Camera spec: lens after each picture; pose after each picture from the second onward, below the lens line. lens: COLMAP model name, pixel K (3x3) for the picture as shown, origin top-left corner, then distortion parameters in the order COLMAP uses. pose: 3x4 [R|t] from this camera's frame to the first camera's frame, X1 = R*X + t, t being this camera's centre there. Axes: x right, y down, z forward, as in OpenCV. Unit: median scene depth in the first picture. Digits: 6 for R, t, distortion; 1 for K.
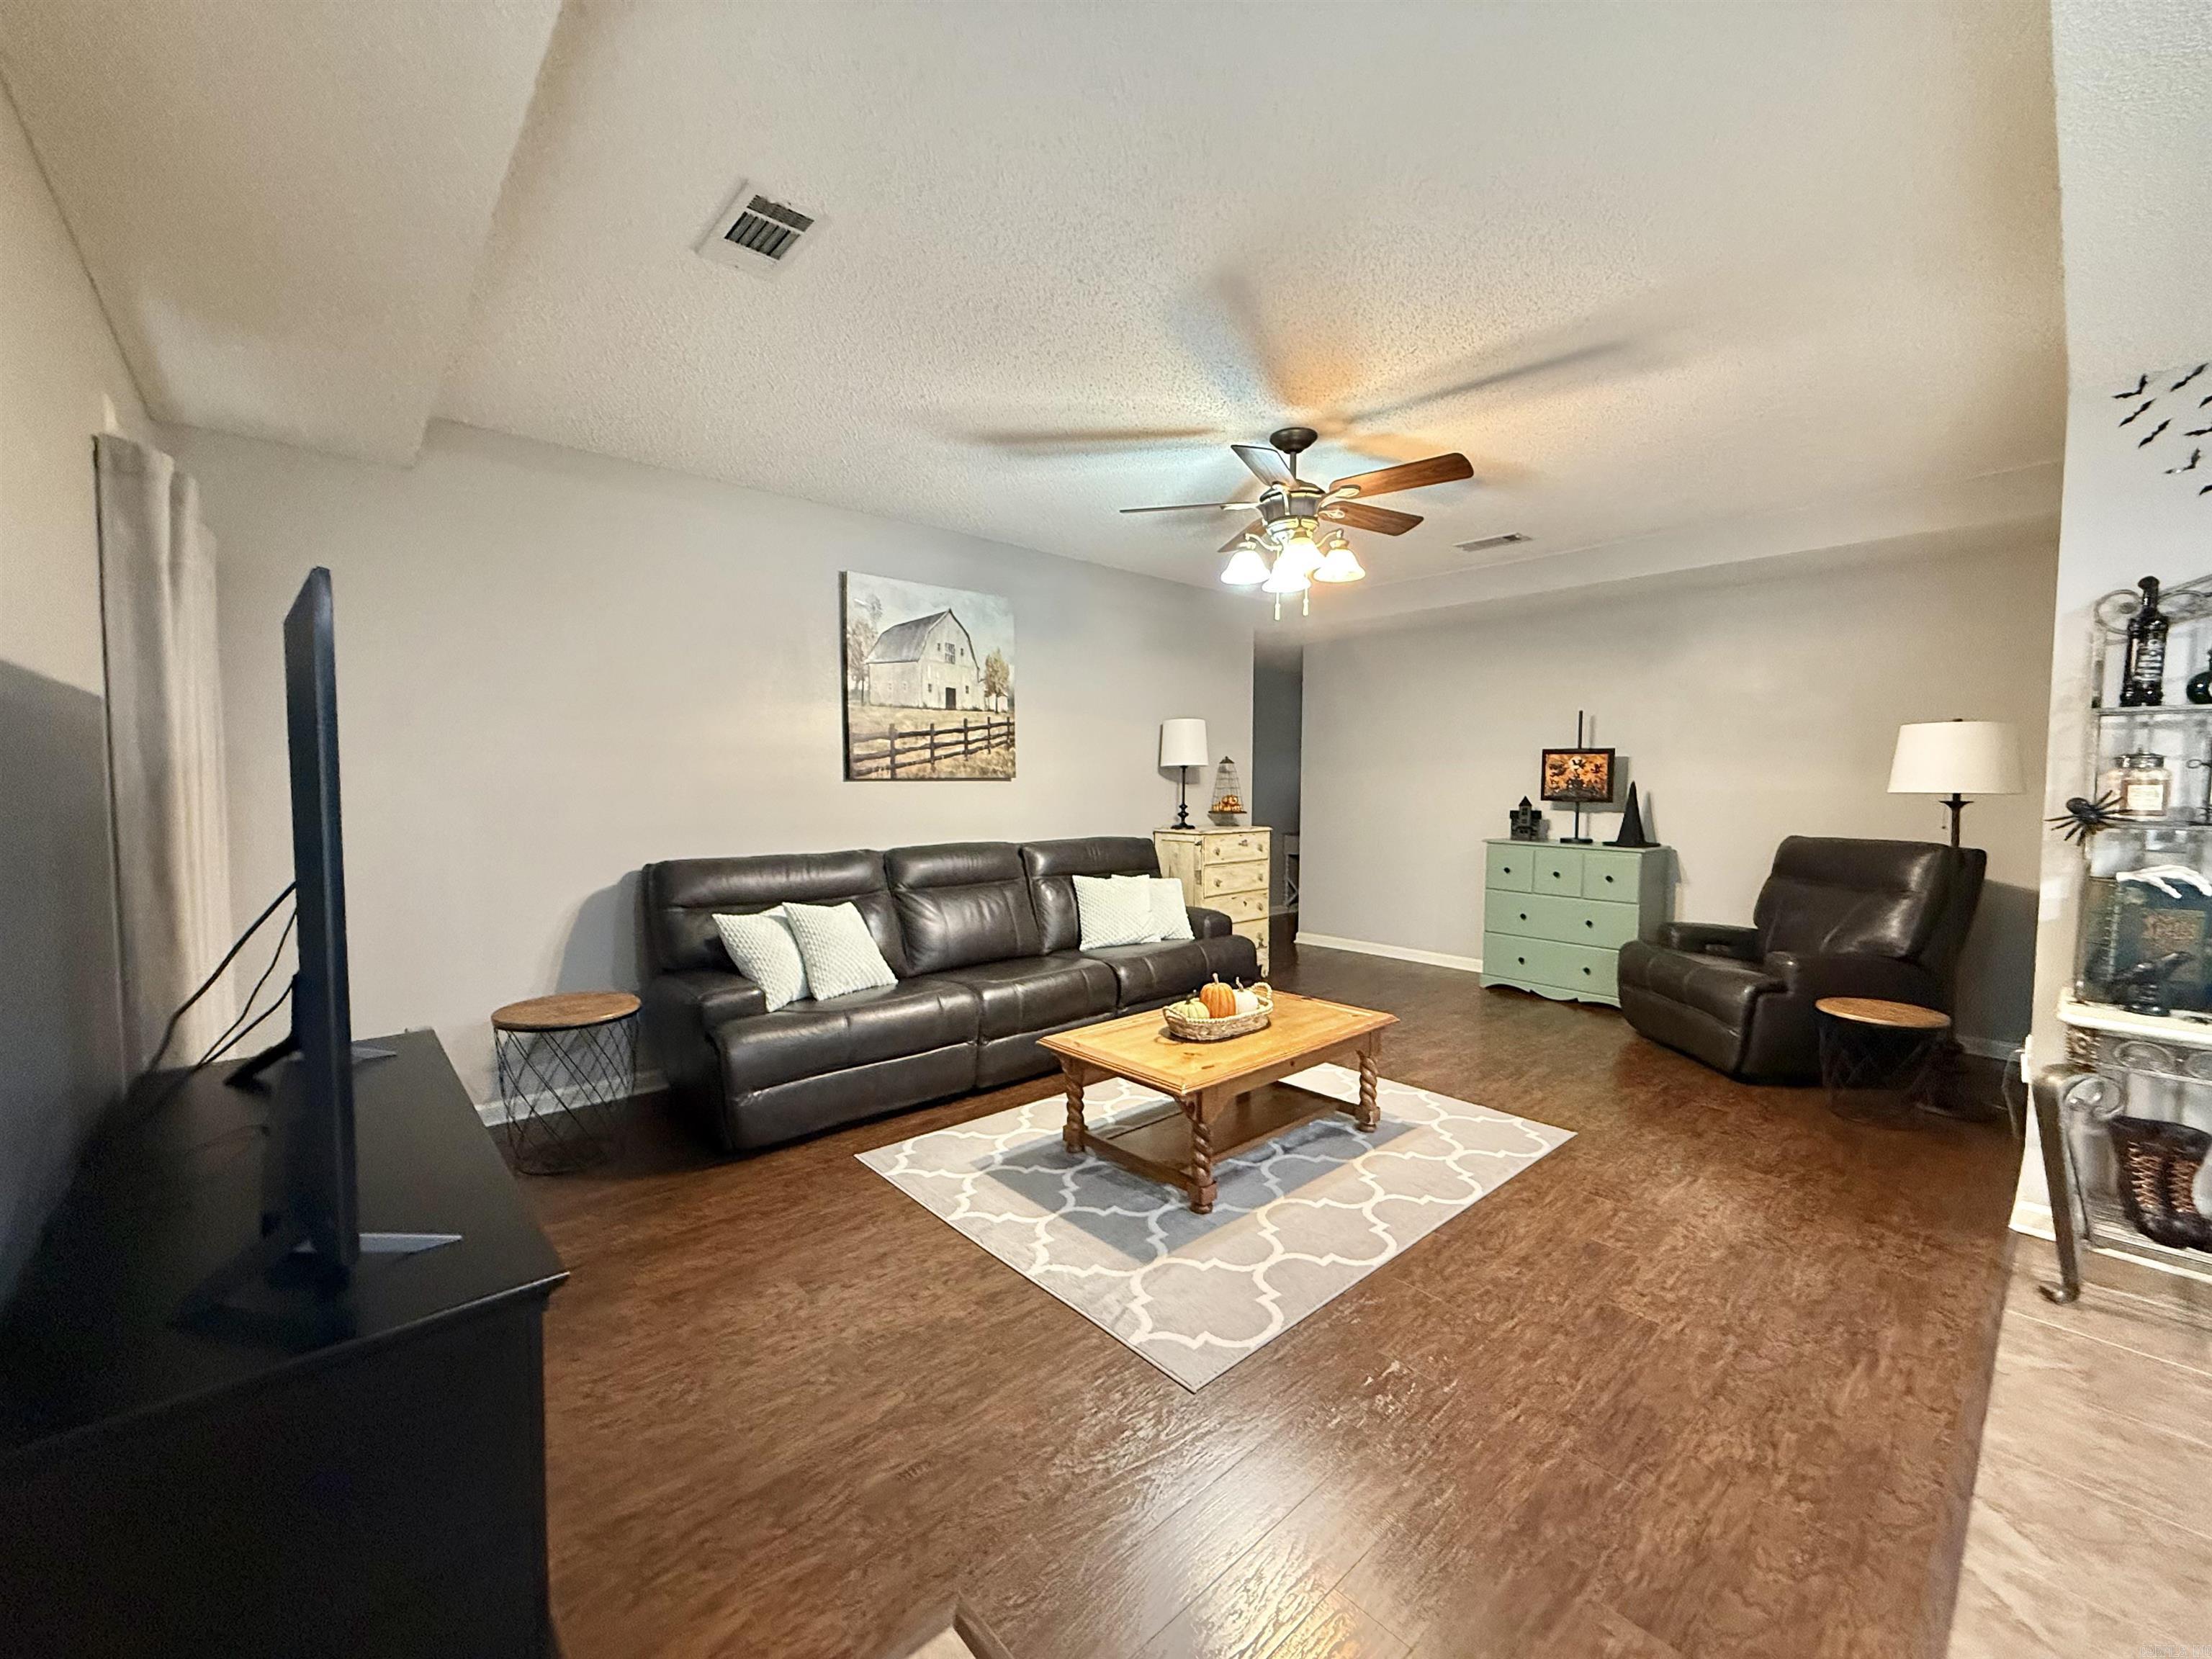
lens RADIAL K [[883.2, 0, 1097.7], [0, 883.2, 825.8], [0, 0, 1]] dist [0.000138, 0.000127]
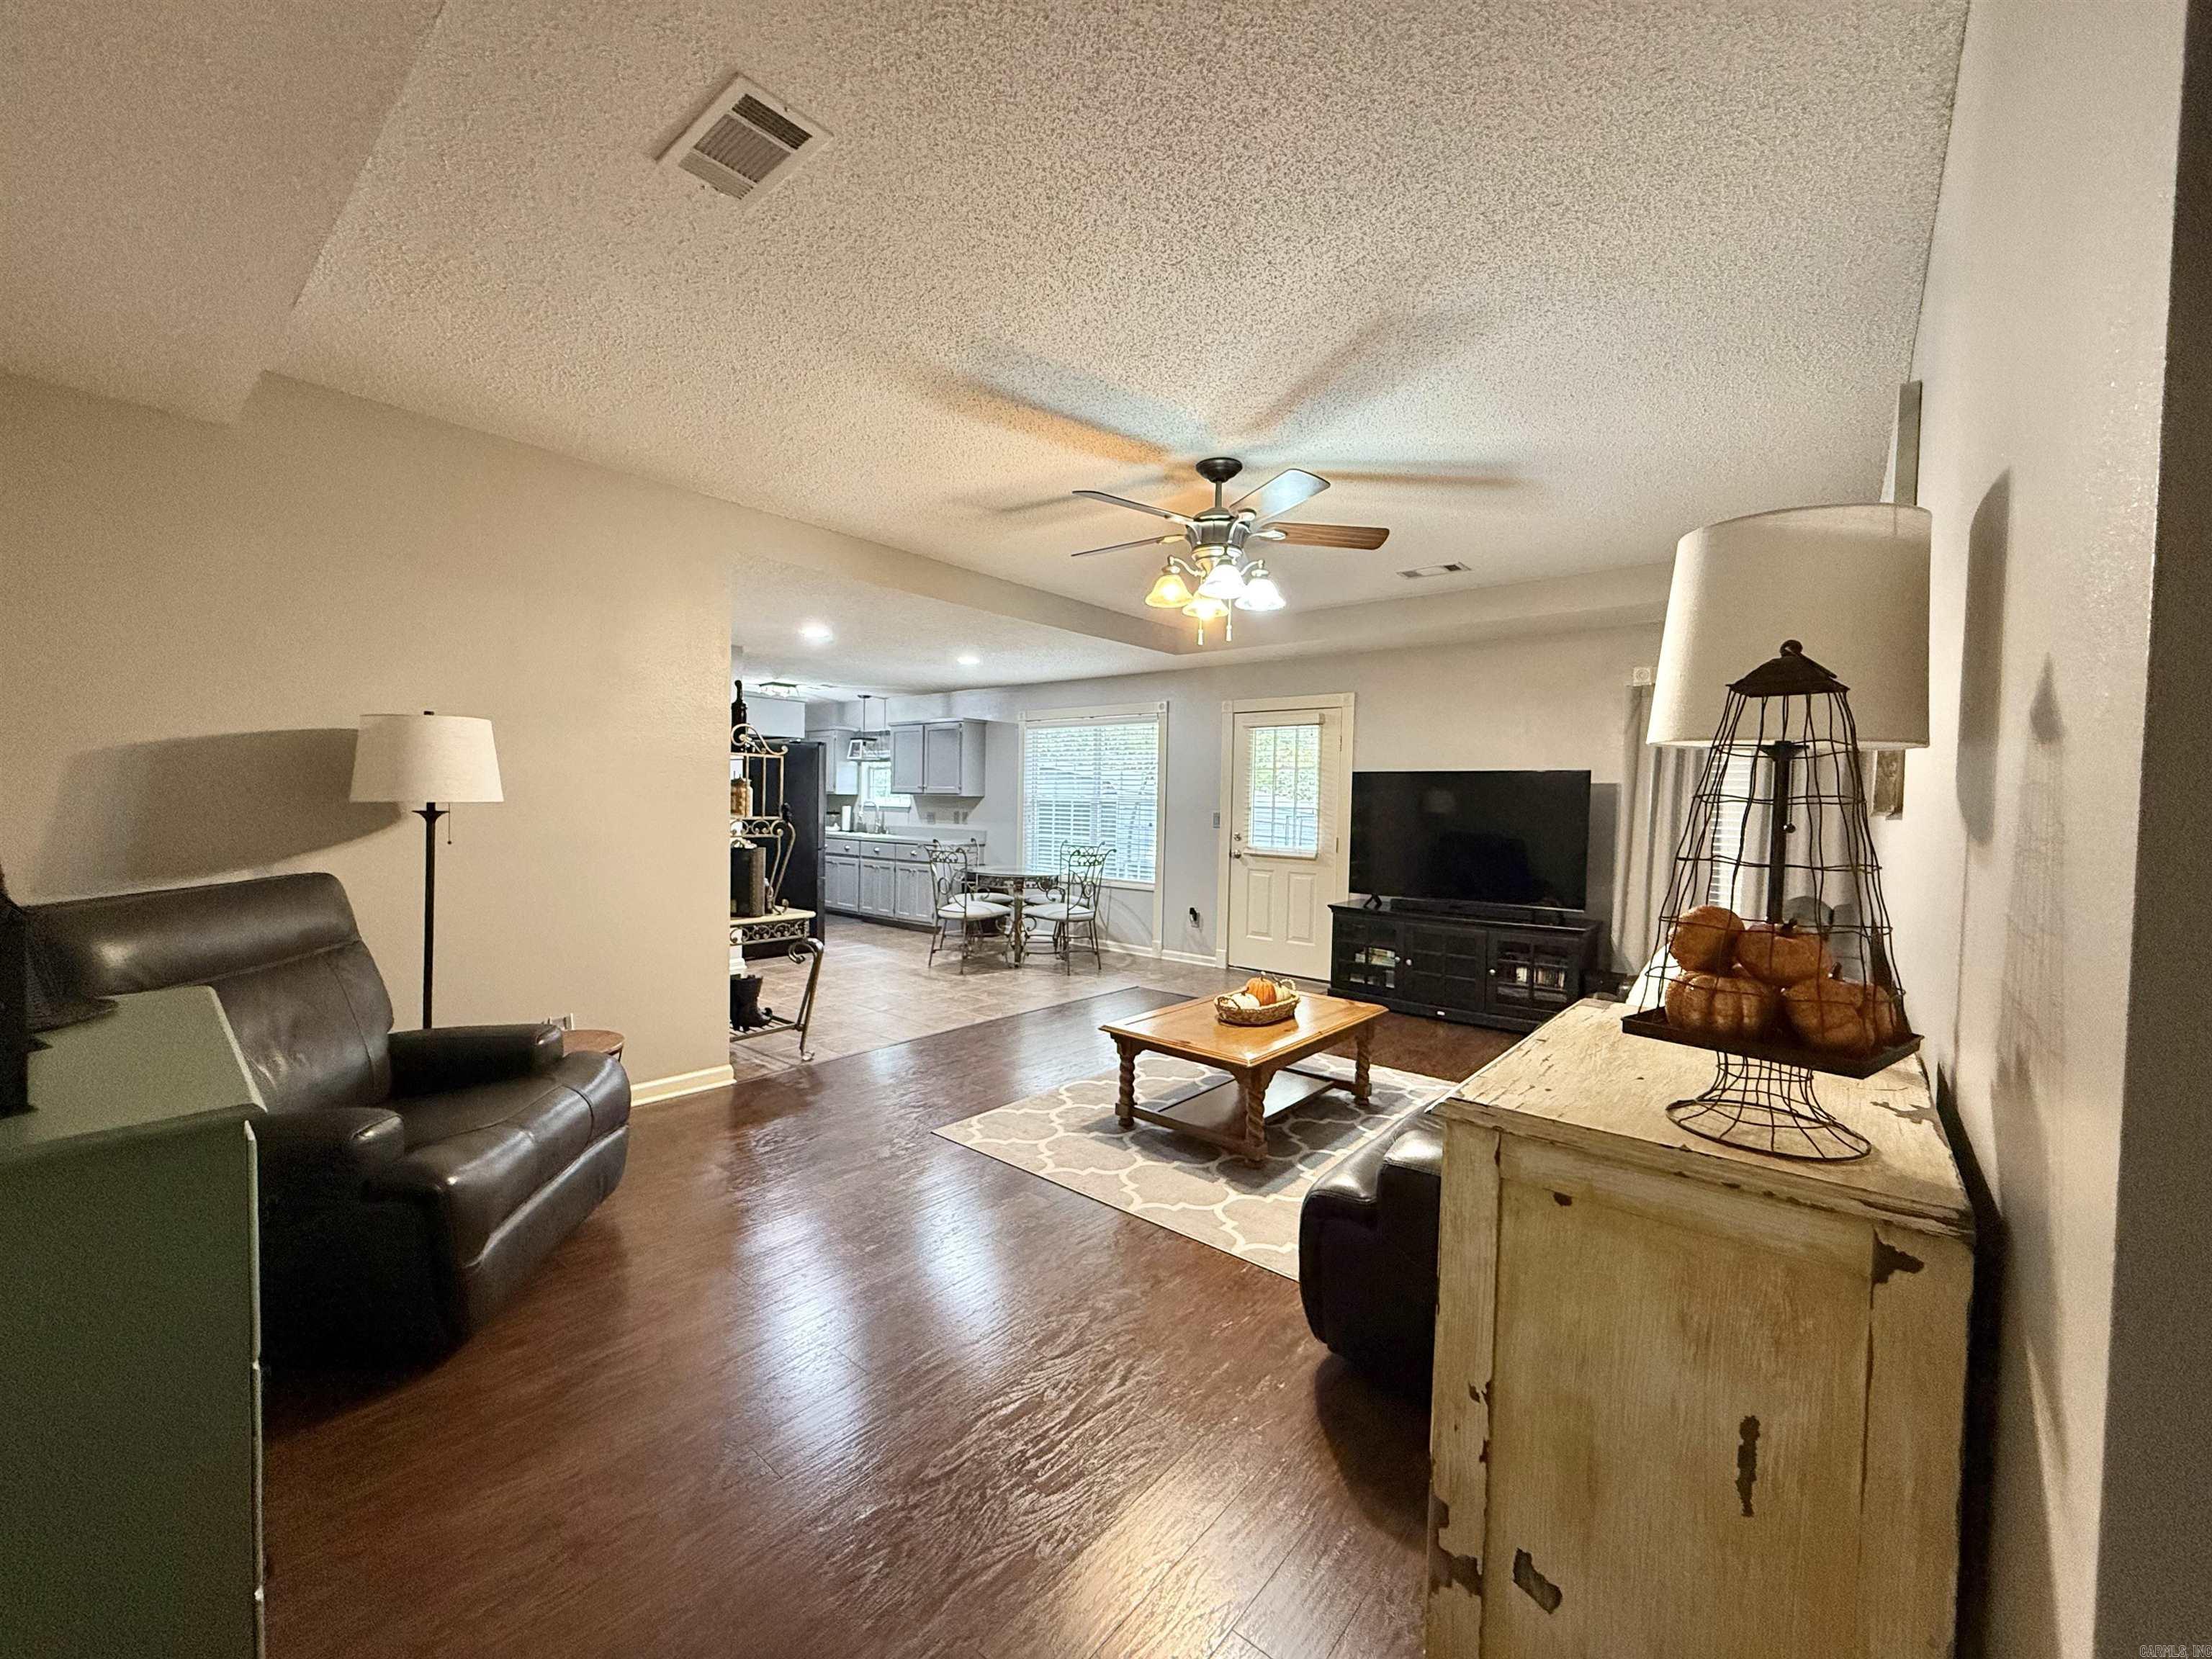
lens RADIAL K [[883.2, 0, 1089.5], [0, 883.2, 835.9], [0, 0, 1]] dist [0.000138, 0.000127]
pose [[-0.990554, -0.017098, -0.136053, 0.367540], [-0.029586, 0.995474, 0.090307, -0.075776], [0.133893, 0.093479, -0.986577, 1.480120]]
